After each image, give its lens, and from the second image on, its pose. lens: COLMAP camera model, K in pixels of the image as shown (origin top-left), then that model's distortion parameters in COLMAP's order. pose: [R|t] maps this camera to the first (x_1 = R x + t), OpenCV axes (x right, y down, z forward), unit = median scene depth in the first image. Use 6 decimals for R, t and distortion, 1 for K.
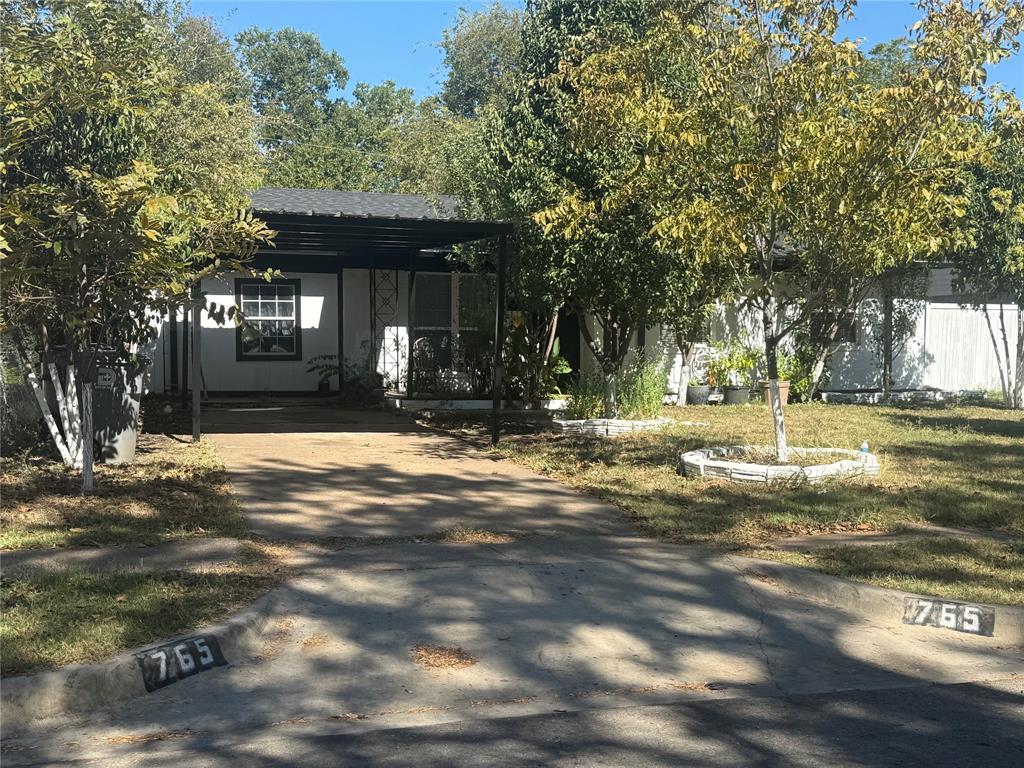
lens RADIAL K [[1222.1, 0, 527.8], [0, 1222.1, 379.2], [0, 0, 1]] dist [0.067764, 0.000000]
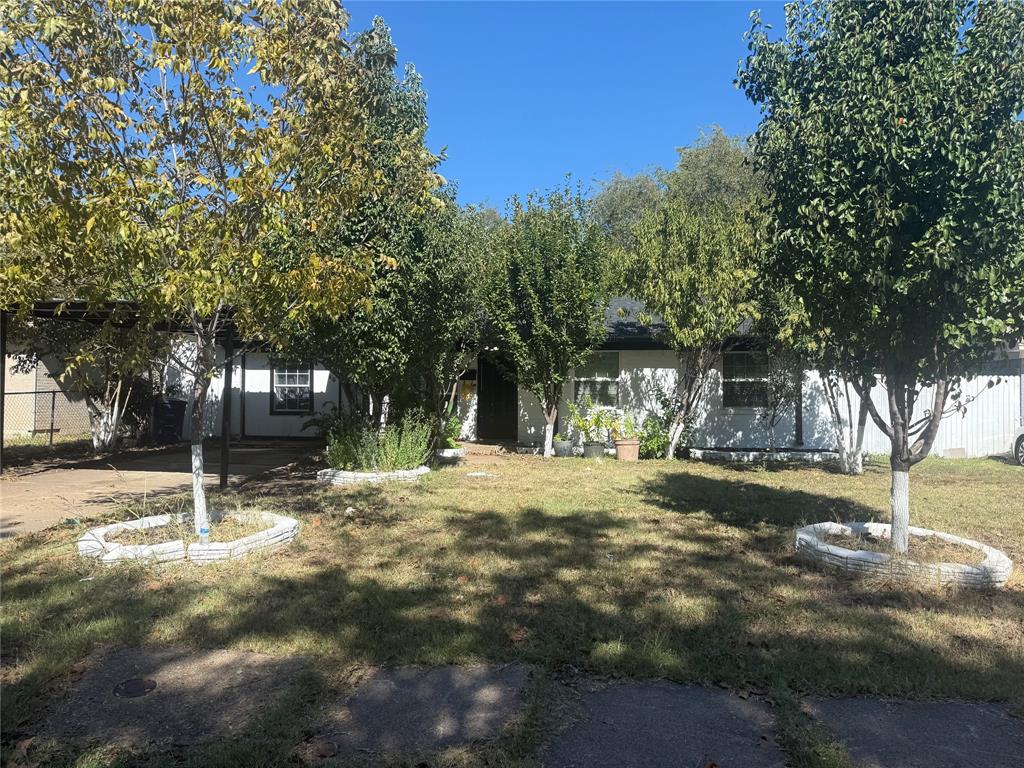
lens RADIAL K [[719.6, 0, 514.3], [0, 719.6, 373.3], [0, 0, 1]] dist [0.067969, -0.067760]
pose [[0.922778, -0.006806, -0.385273, 0.357342], [-0.020873, 0.997493, -0.067616, -0.012123], [0.384767, 0.070436, 0.920322, 0.315322]]
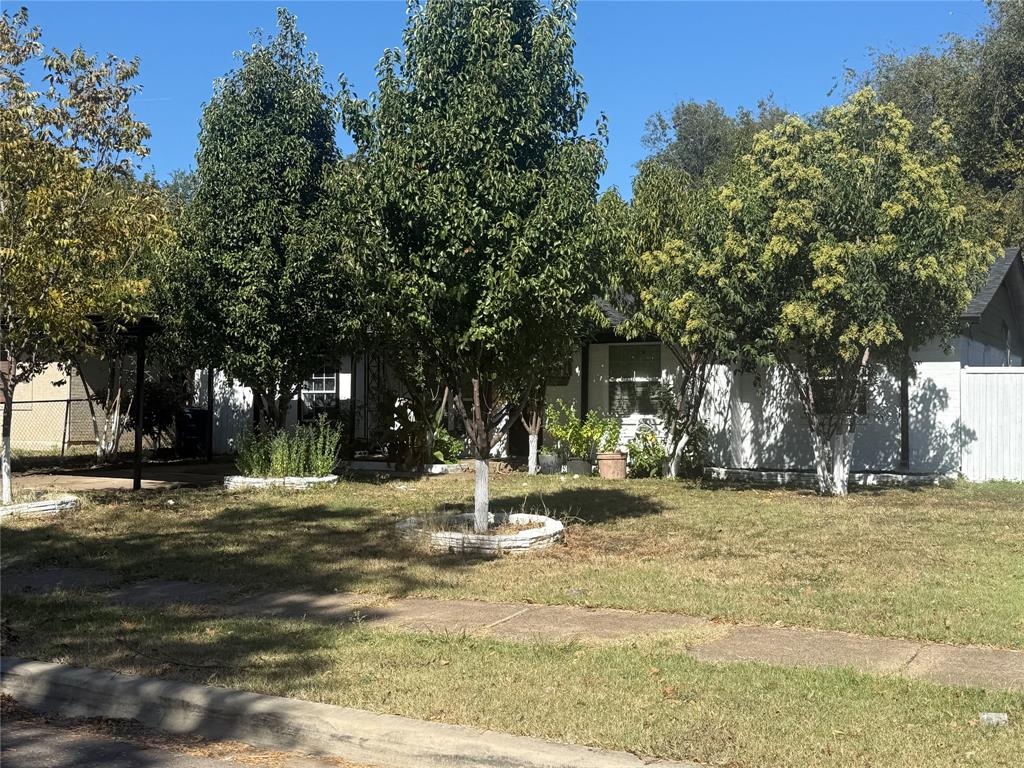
lens RADIAL K [[1222.1, 0, 513.8], [0, 1222.1, 387.8], [0, 0, 1]] dist [0.067764, 0.000000]
pose [[0.713524, -0.011371, -0.700539, 0.790590], [-0.028093, 0.998600, -0.044823, -0.004272], [0.700068, 0.051663, 0.712205, 0.259325]]
